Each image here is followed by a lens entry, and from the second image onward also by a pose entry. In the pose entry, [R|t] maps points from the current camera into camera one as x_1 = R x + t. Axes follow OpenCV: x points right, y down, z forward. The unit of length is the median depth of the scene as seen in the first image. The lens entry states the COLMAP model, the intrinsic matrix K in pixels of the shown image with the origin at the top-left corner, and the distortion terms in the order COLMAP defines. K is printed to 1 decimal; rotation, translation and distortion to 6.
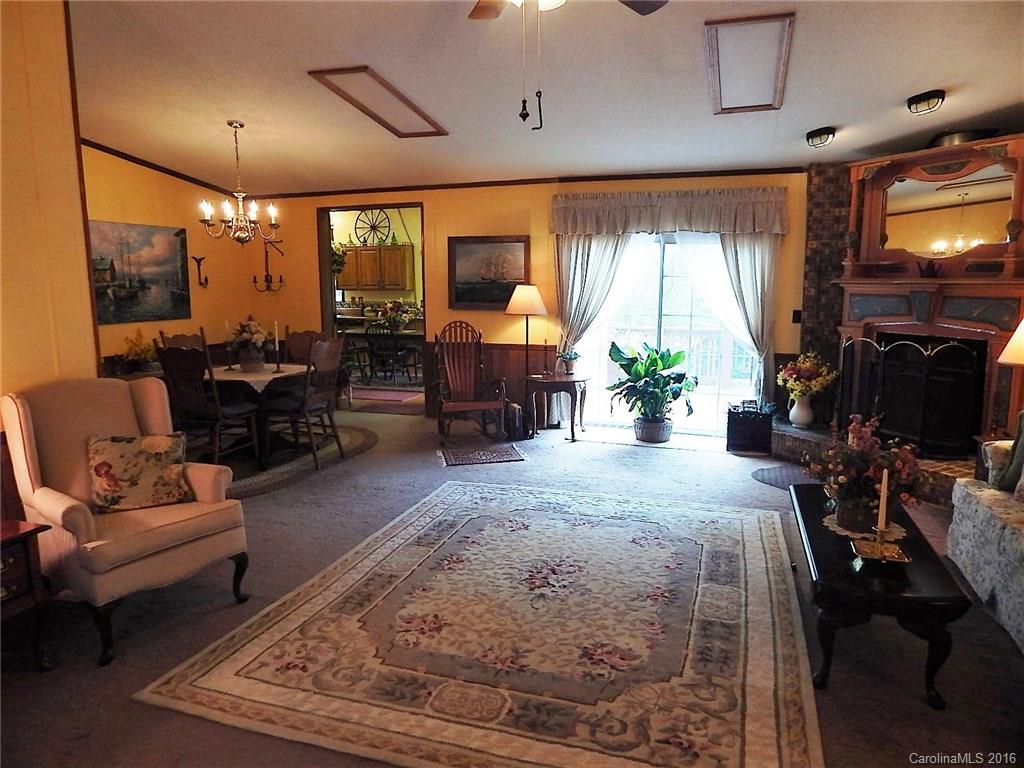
lens RADIAL K [[670.7, 0, 512.0], [0, 670.7, 384.0], [0, 0, 1]] dist [-0.007733, -0.002594]
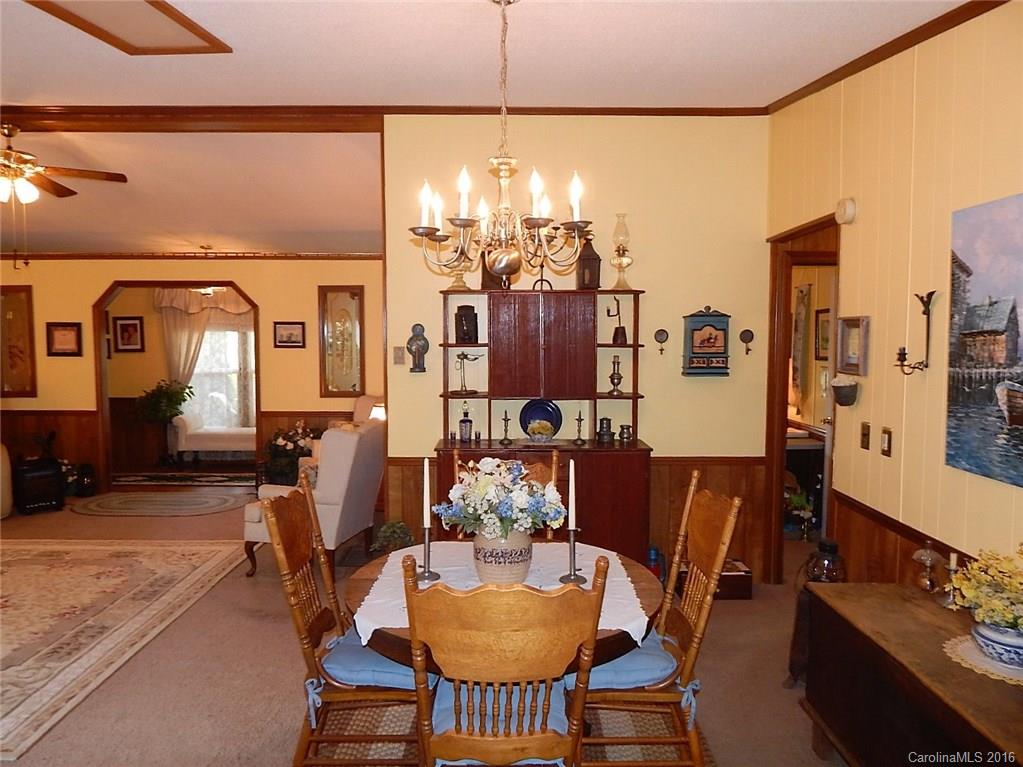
lens RADIAL K [[704.6, 0, 511.5], [0, 704.6, 383.5], [0, 0, 1]] dist [-0.002495, -0.001939]
pose [[-0.945955, 0.024294, -0.323385, -0.212076], [-0.046848, 0.976493, 0.210397, -0.191987], [0.320895, 0.214176, -0.922581, 1.153581]]
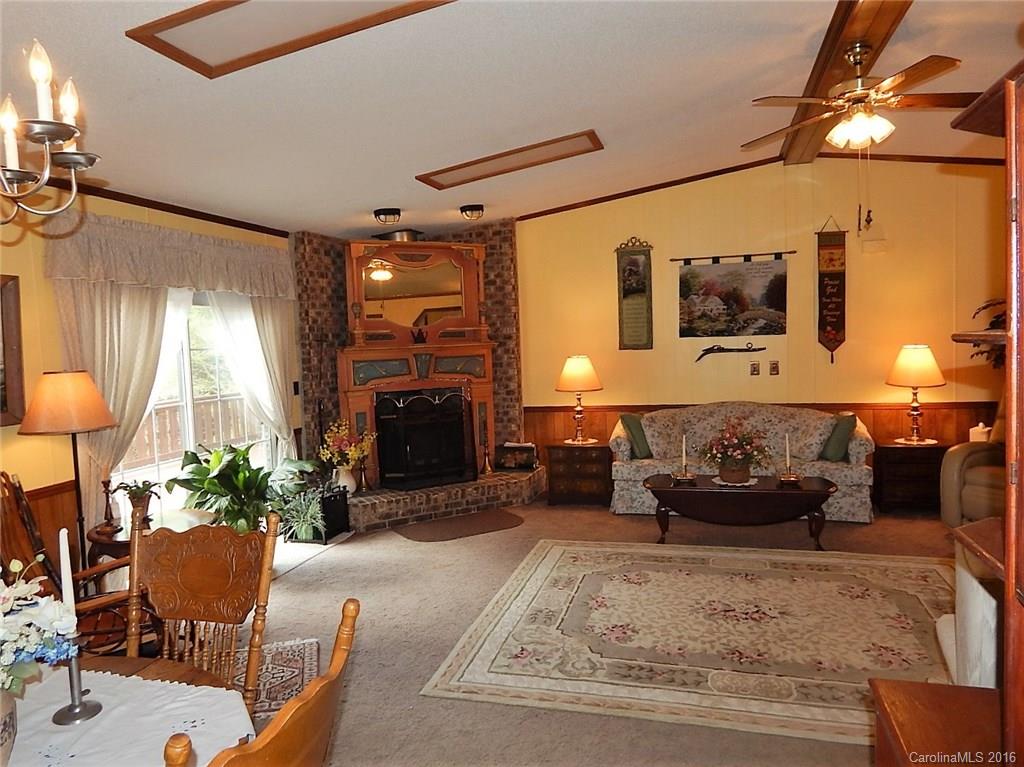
lens RADIAL K [[705.3, 0, 512.0], [0, 705.3, 383.5], [0, 0, 1]] dist [-0.002495, -0.001939]
pose [[-0.049604, -0.066022, 0.996584, -0.518132], [0.181592, 0.980586, 0.074001, -0.113142], [-0.982122, 0.184642, -0.036652, 0.668385]]
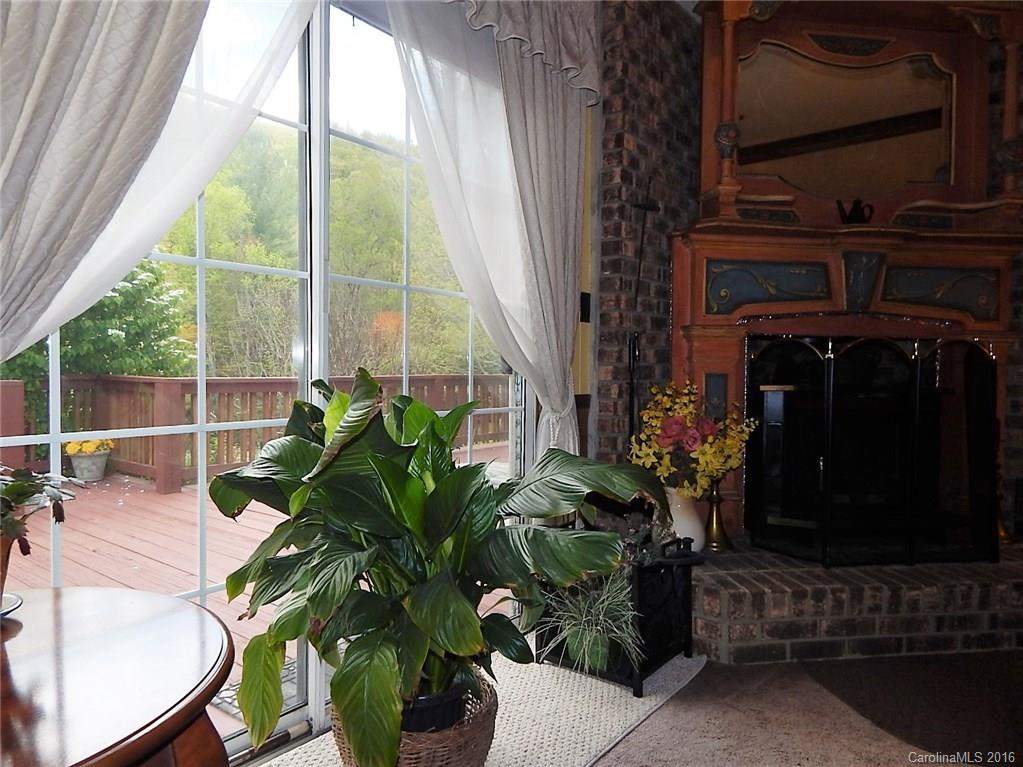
lens RADIAL K [[680.4, 0, 509.8], [0, 680.4, 350.0], [0, 0, 1]] dist [0.003045, 0.000655]
pose [[0.328144, 0.020639, 0.944402, -0.006077], [0.126165, 0.989846, -0.065470, -0.045251], [-0.936164, 0.140634, 0.322208, 0.821699]]
